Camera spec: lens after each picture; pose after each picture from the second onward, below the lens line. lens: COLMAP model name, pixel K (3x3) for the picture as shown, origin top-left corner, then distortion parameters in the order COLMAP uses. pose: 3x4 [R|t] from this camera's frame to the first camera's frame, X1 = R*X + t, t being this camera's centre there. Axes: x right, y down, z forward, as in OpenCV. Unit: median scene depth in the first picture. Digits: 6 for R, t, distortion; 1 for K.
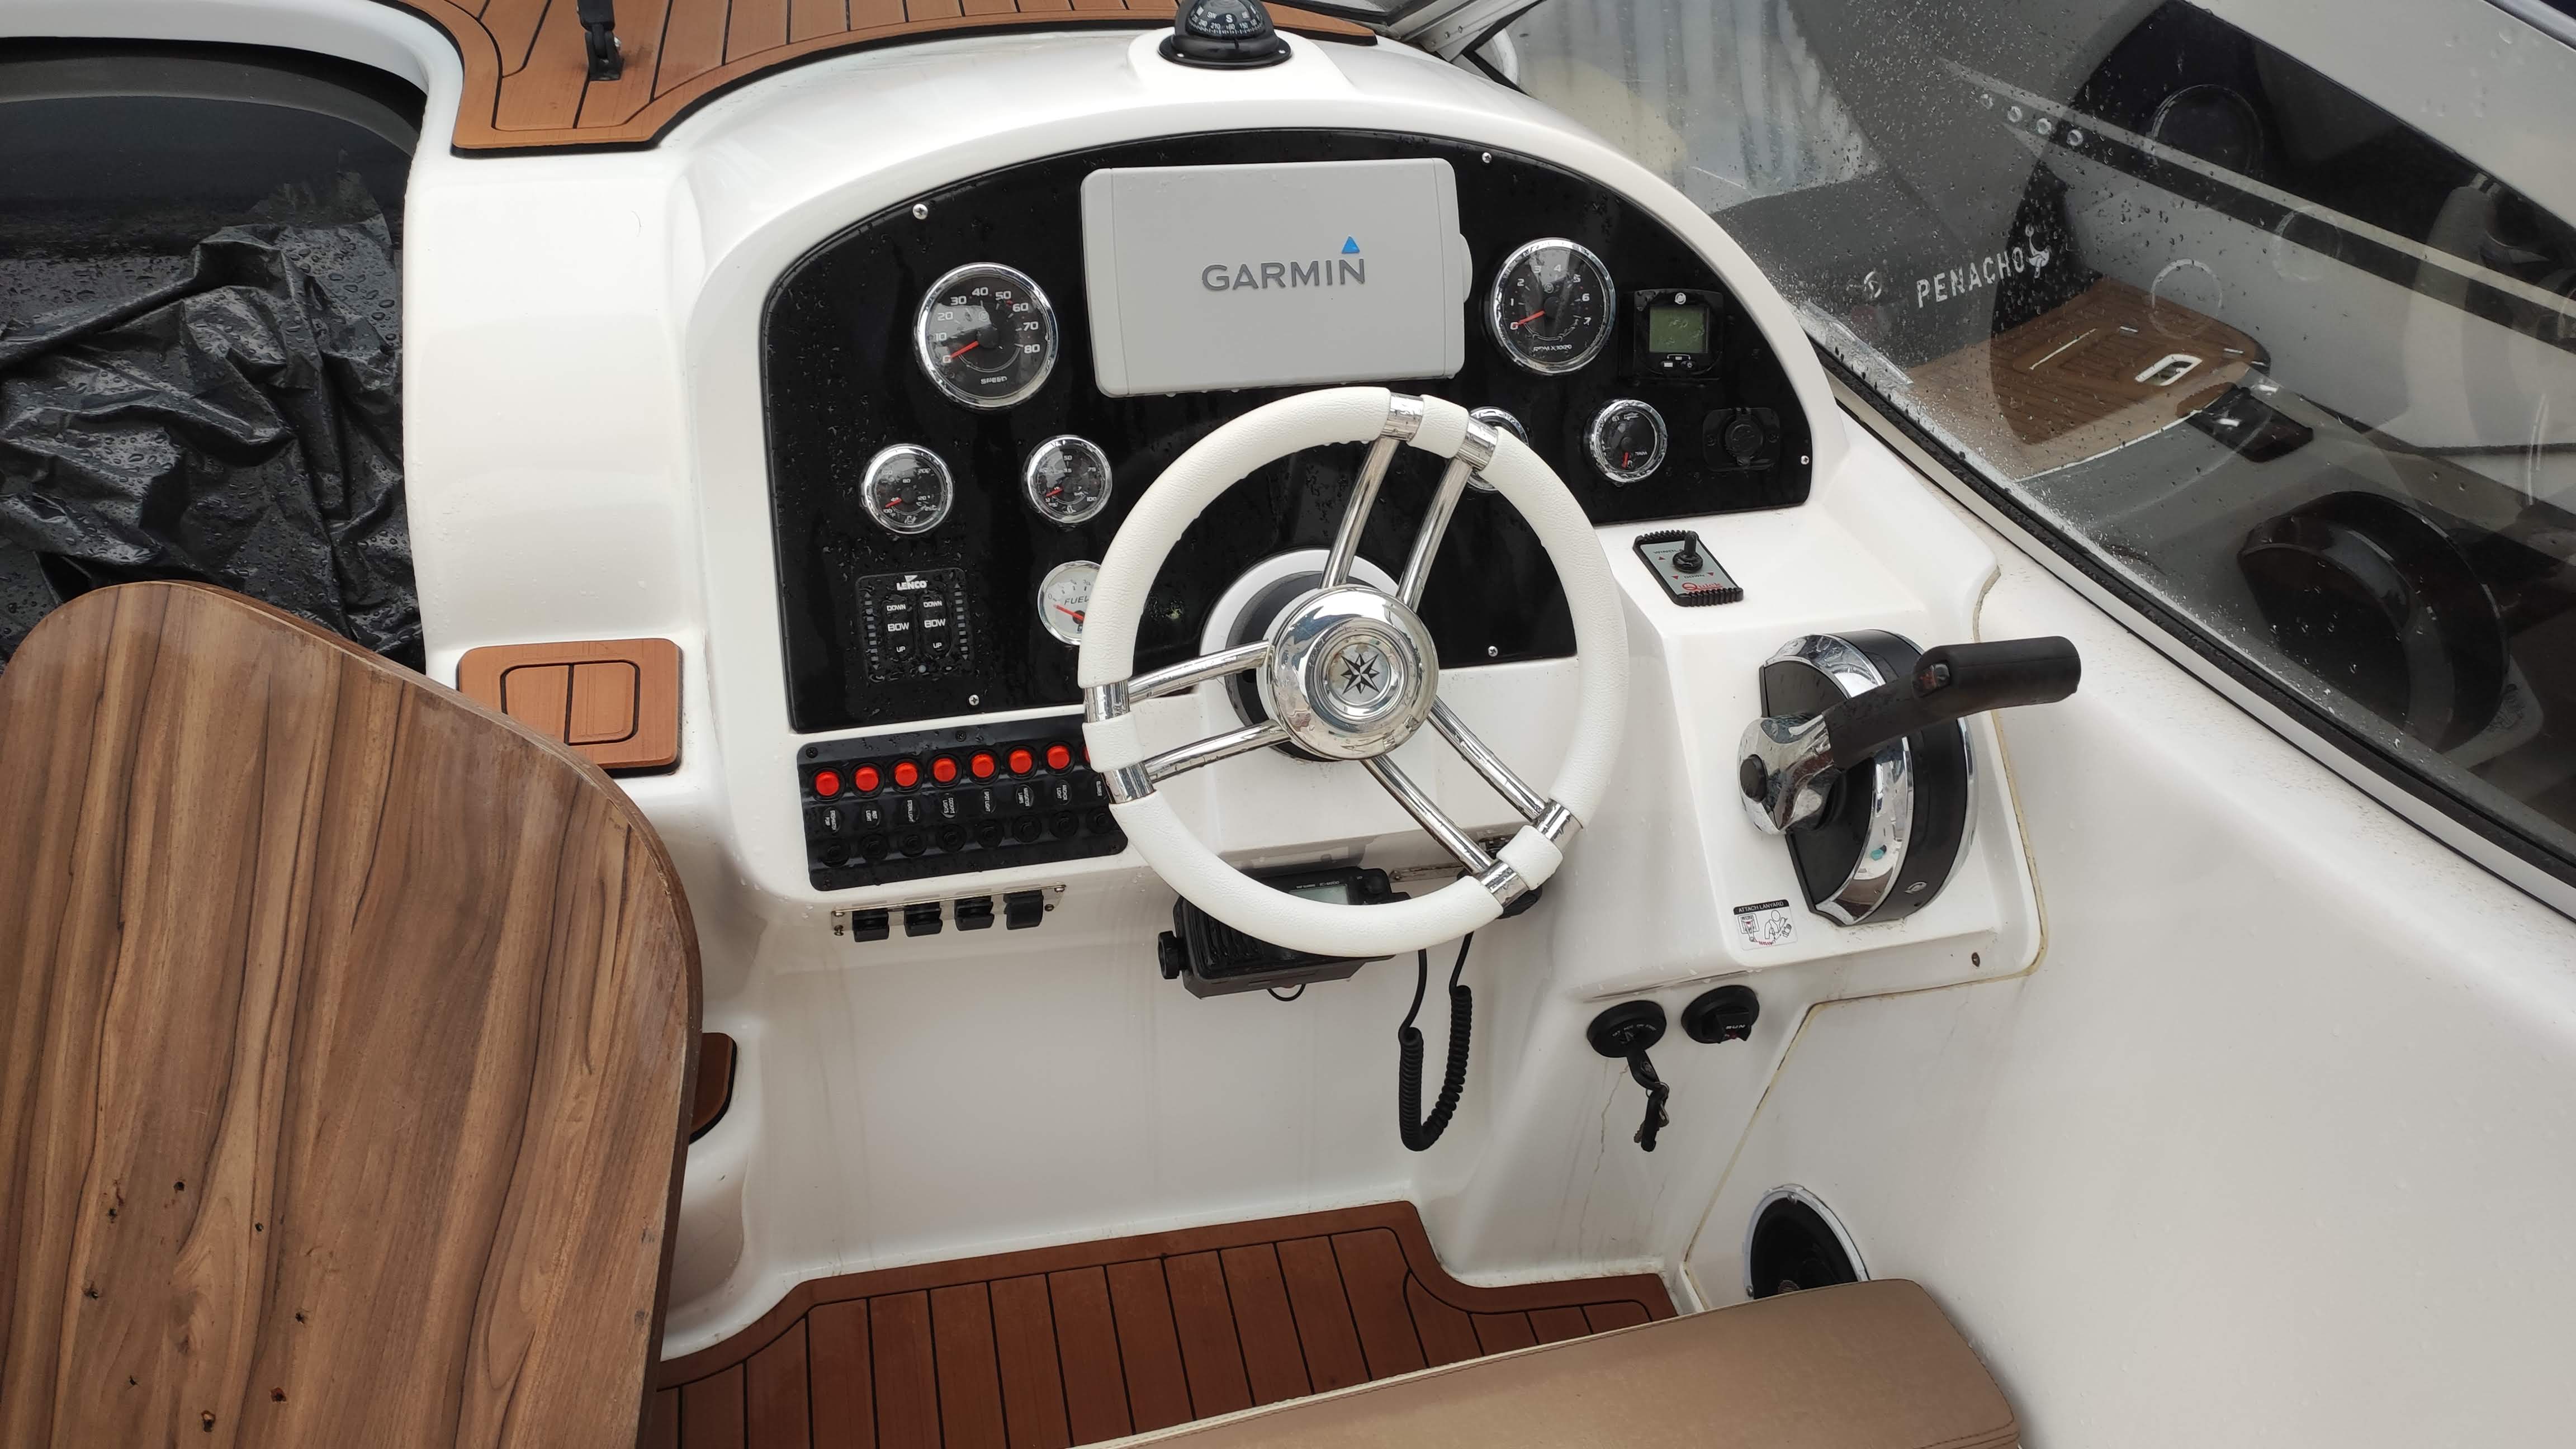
lens RADIAL K [[1875.0, 0, 1293.5], [0, 1875.0, 707.9], [0, 0, 1]] dist [0.021809, -0.008650]
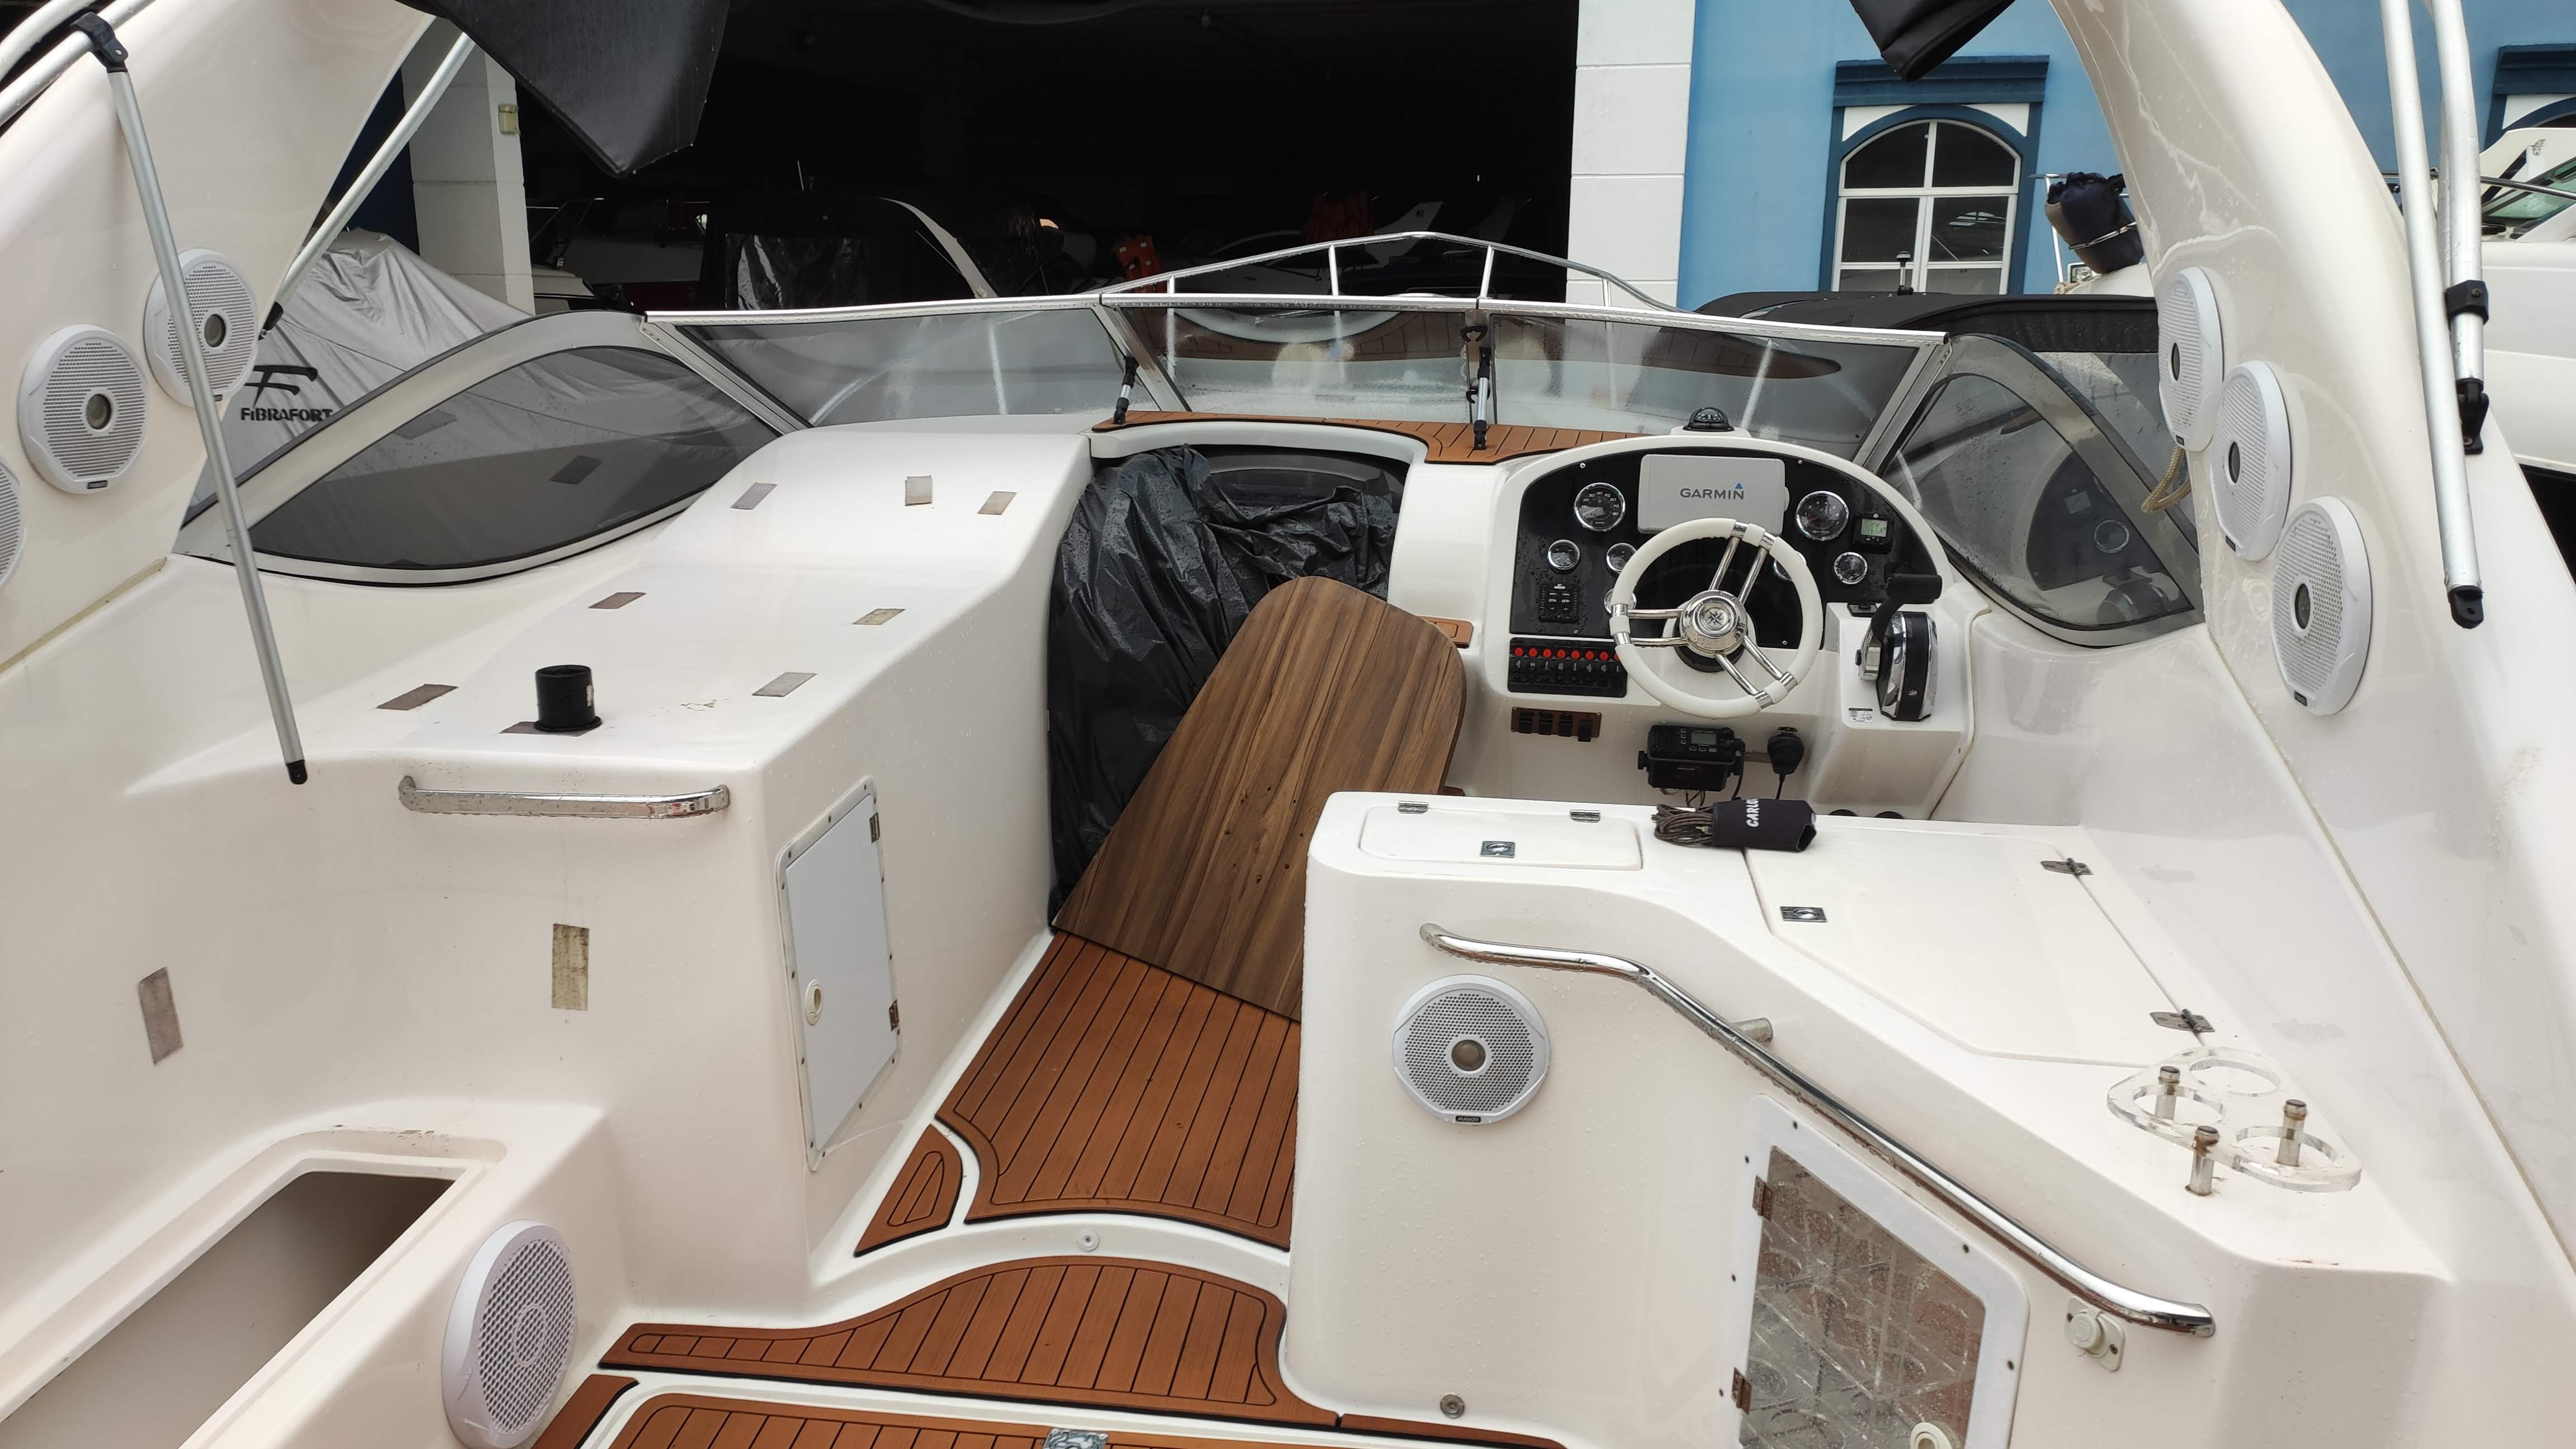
lens RADIAL K [[1874.3, 0, 1272.9], [0, 1874.3, 713.8], [0, 0, 1]] dist [0.065107, -0.067532]
pose [[0.917668, 0.067404, -0.391590, 0.496027], [-0.195987, 0.934069, -0.298505, 0.996068], [0.345651, 0.350675, 0.870375, -1.466031]]
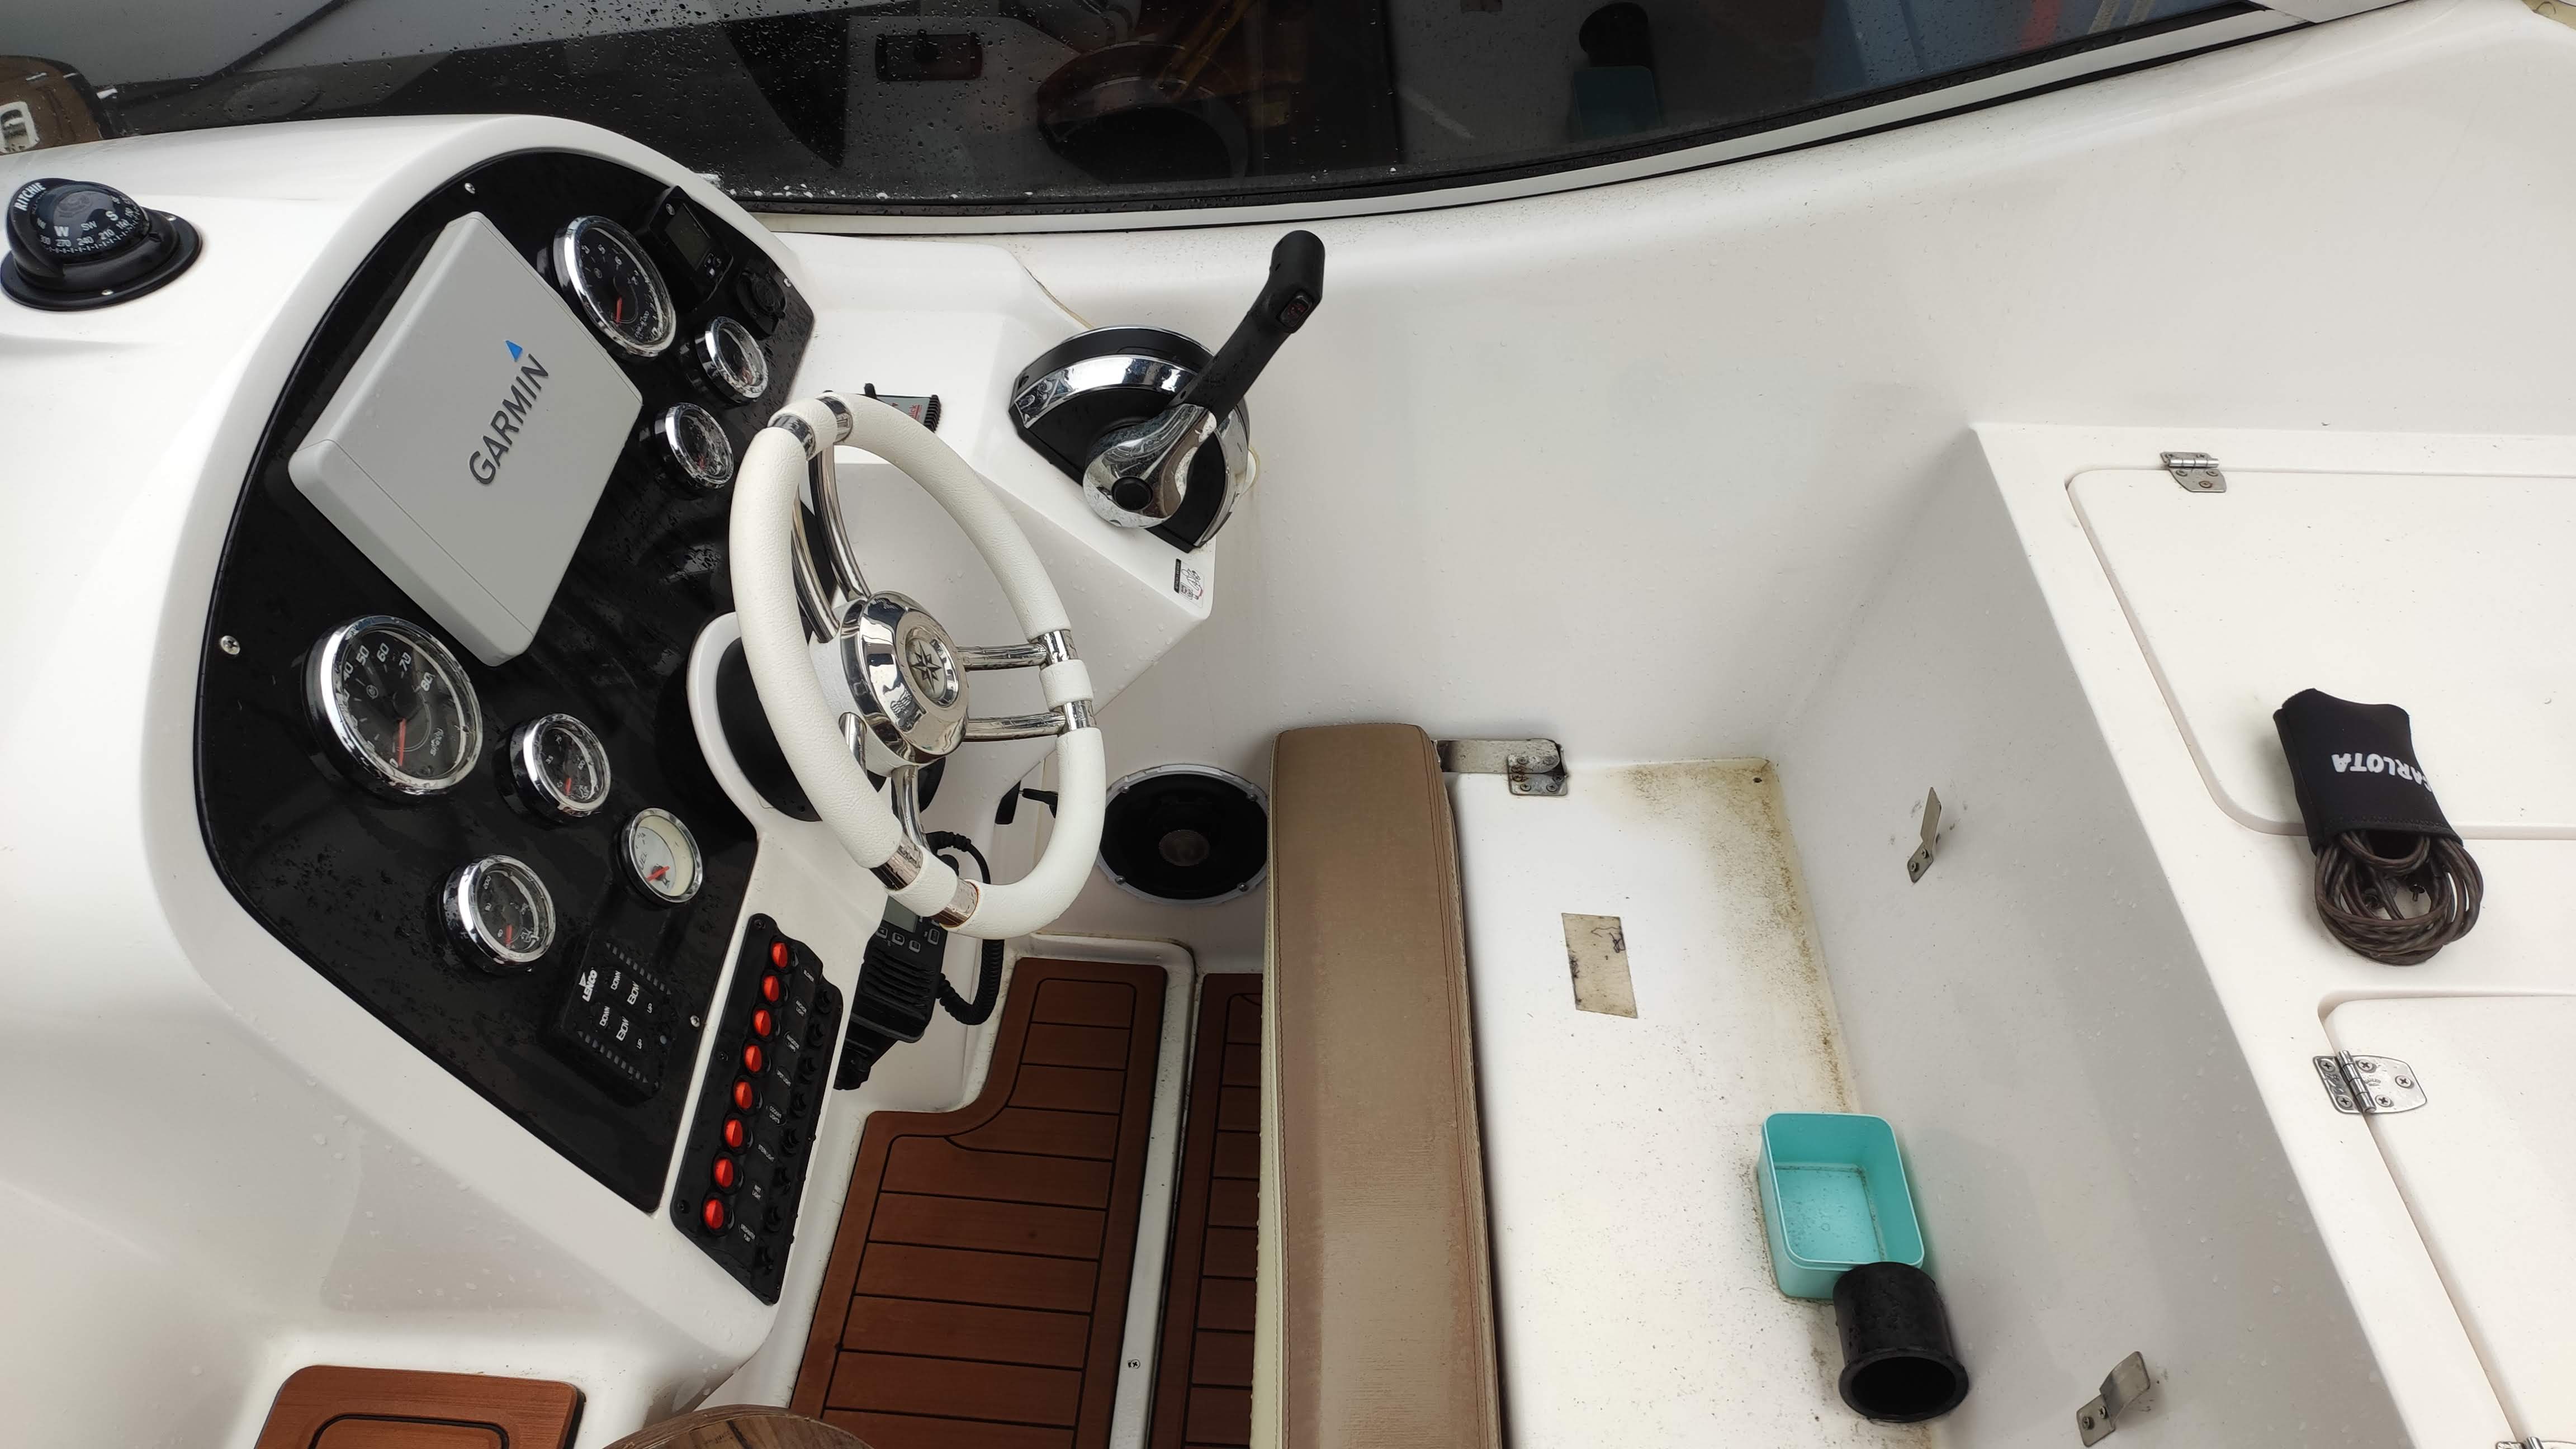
lens RADIAL K [[1874.3, 0, 1272.9], [0, 1874.3, 713.8], [0, 0, 1]] dist [0.065107, -0.067532]
pose [[0.273283, -0.697515, 0.662412, -0.556841], [0.548181, 0.678793, 0.488607, -0.364372], [-0.790451, 0.229594, 0.567867, 0.283004]]
